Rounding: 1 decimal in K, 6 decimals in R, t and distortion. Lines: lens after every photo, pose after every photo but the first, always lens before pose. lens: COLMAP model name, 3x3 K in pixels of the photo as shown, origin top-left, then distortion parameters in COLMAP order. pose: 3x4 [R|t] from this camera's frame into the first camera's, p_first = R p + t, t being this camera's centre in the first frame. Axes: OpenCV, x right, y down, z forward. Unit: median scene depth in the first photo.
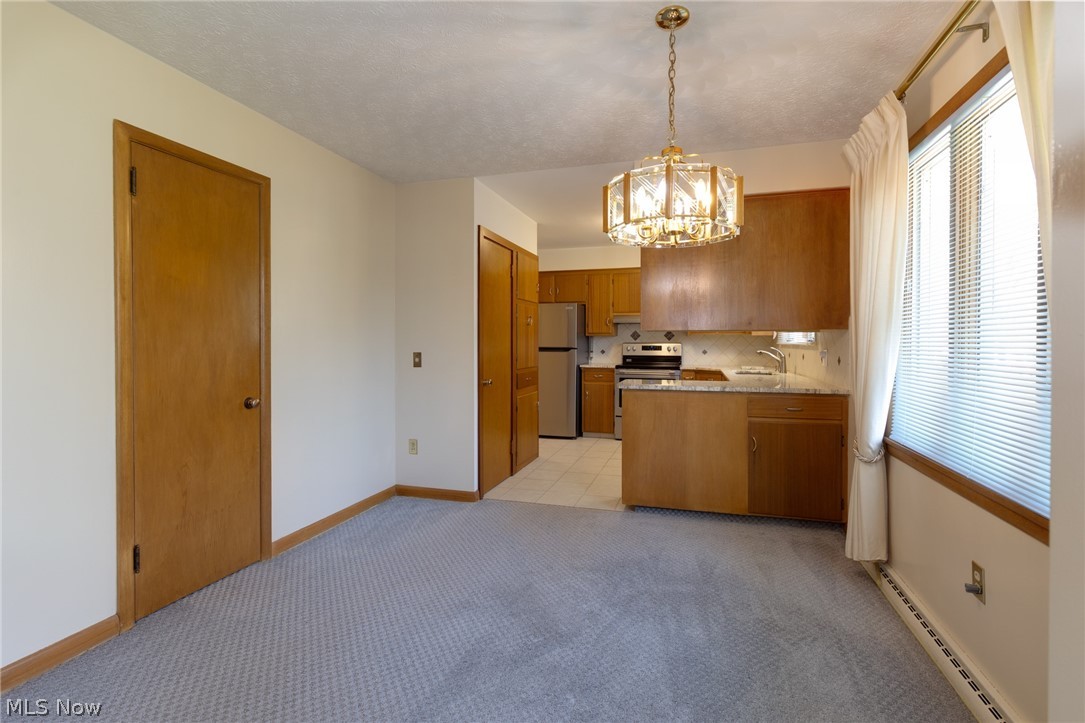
lens RADIAL K [[495.6, 0, 544.8], [0, 495.6, 354.1], [0, 0, 1]] dist [0.008635, -0.001334]
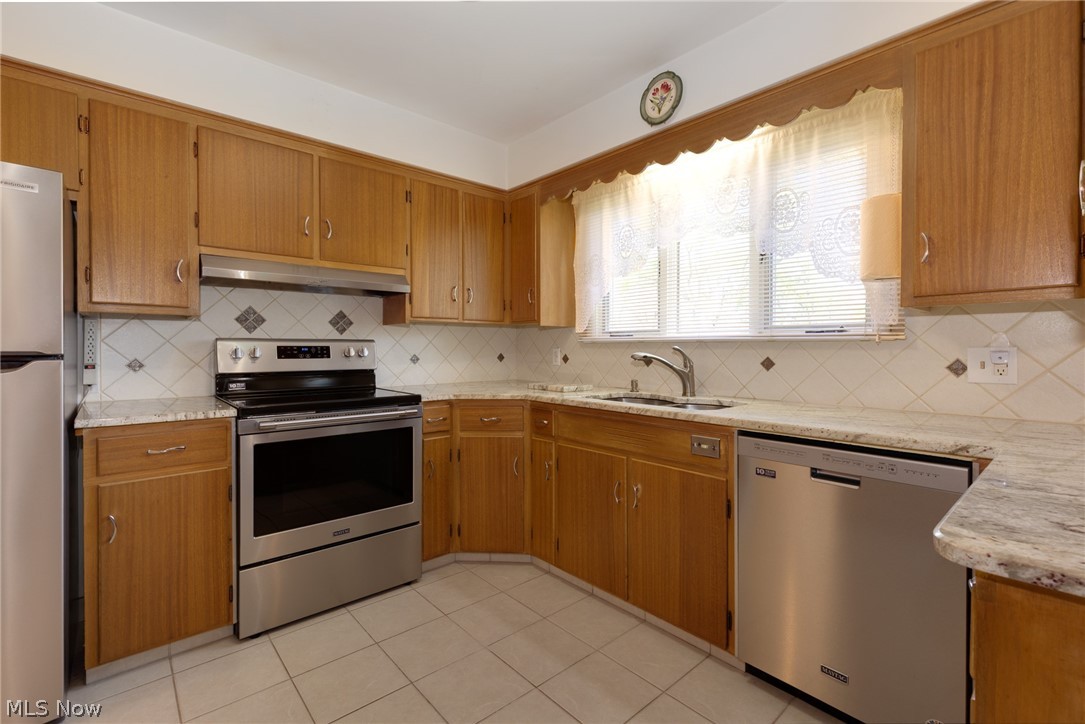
lens RADIAL K [[495.6, 0, 533.2], [0, 495.6, 351.6], [0, 0, 1]] dist [0.008635, -0.001334]
pose [[0.529755, -0.011475, 0.848073, -0.025210], [0.017108, 0.999850, 0.002842, -0.010255], [-0.847978, 0.013003, 0.529872, 0.629703]]
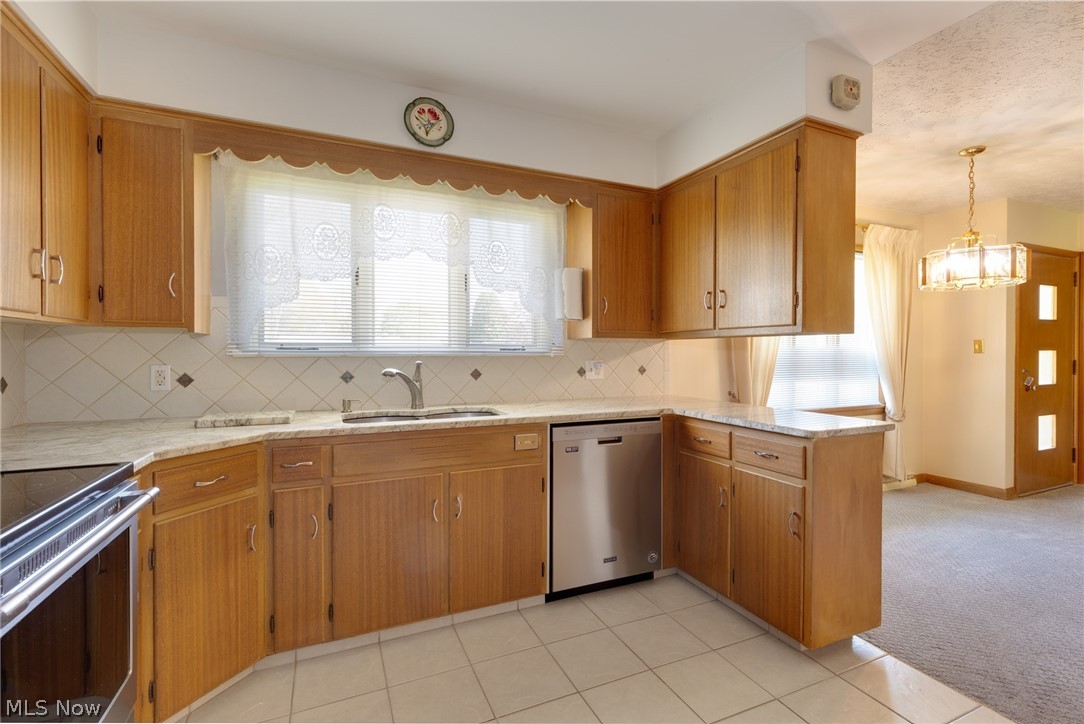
lens RADIAL K [[495.1, 0, 548.8], [0, 495.1, 358.8], [0, 0, 1]] dist [0.008635, -0.001334]
pose [[-0.663612, -0.009548, 0.748016, -0.009216], [0.013845, 0.999591, 0.025042, -0.021105], [-0.747949, 0.026974, -0.663208, 0.903151]]
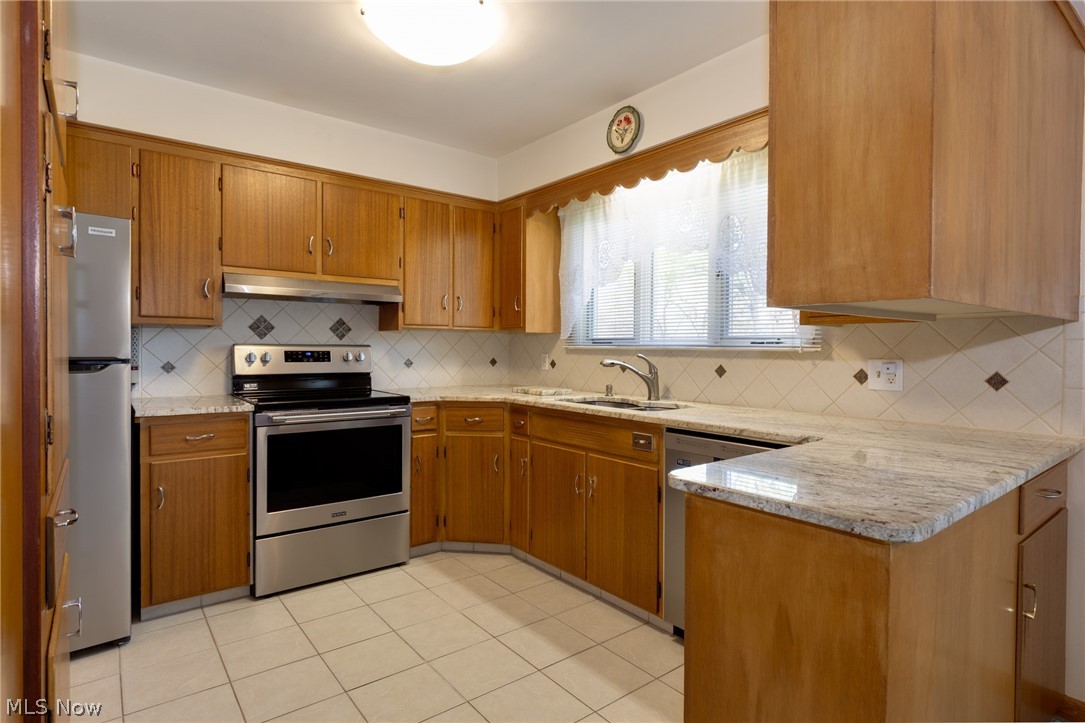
lens RADIAL K [[579.5, 0, 520.7], [0, 579.5, 355.8], [0, 0, 1]] dist [0.004071, -0.001347]
pose [[0.590836, -0.012134, 0.806700, -0.088603], [0.009828, 0.999921, 0.007842, -0.014605], [-0.806732, 0.003295, 0.590909, 0.539514]]
